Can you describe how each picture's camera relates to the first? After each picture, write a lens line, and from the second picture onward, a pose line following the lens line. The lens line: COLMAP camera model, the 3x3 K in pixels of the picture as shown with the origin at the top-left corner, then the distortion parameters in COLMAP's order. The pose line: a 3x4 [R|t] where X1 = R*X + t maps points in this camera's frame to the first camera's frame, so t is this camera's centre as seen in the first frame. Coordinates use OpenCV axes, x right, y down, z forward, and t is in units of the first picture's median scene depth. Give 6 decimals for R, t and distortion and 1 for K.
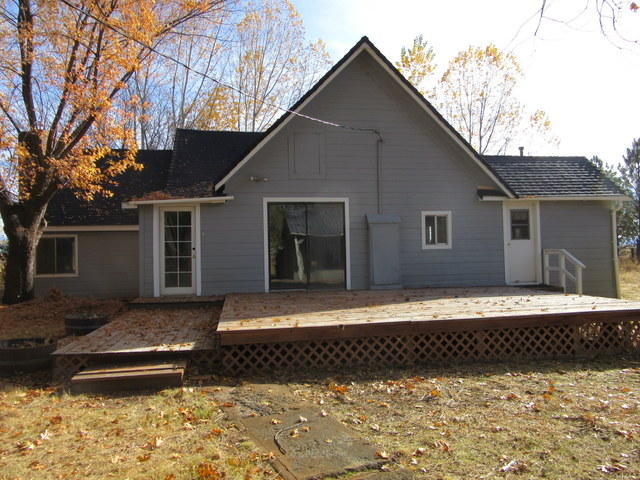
lens RADIAL K [[484.4, 0, 320.0], [0, 484.4, 240.0], [0, 0, 1]] dist [-0.005754, 0.004406]
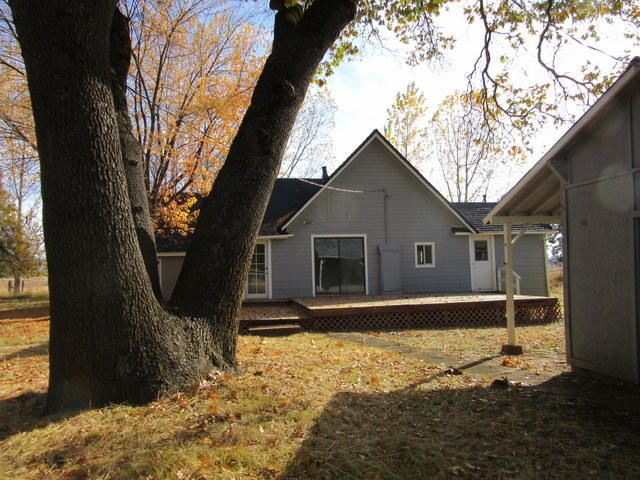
lens RADIAL K [[484.4, 0, 320.0], [0, 484.4, 240.0], [0, 0, 1]] dist [-0.005754, 0.004406]
pose [[0.999939, -0.007032, 0.008535, -0.096900], [0.007383, 0.999098, -0.041811, -0.006106], [-0.008234, 0.041871, 0.999089, -0.501652]]
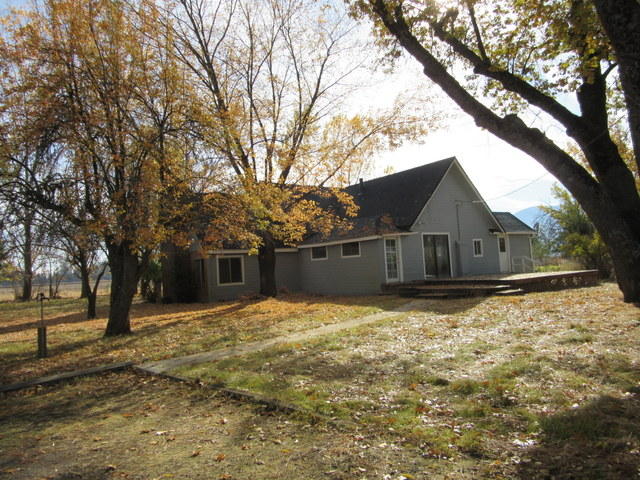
lens RADIAL K [[484.4, 0, 320.0], [0, 484.4, 240.0], [0, 0, 1]] dist [-0.005754, 0.004406]
pose [[0.897840, -0.005067, 0.440292, -1.324006], [0.028199, 0.998543, -0.046011, 0.023457], [-0.439418, 0.053727, 0.896675, -0.600025]]
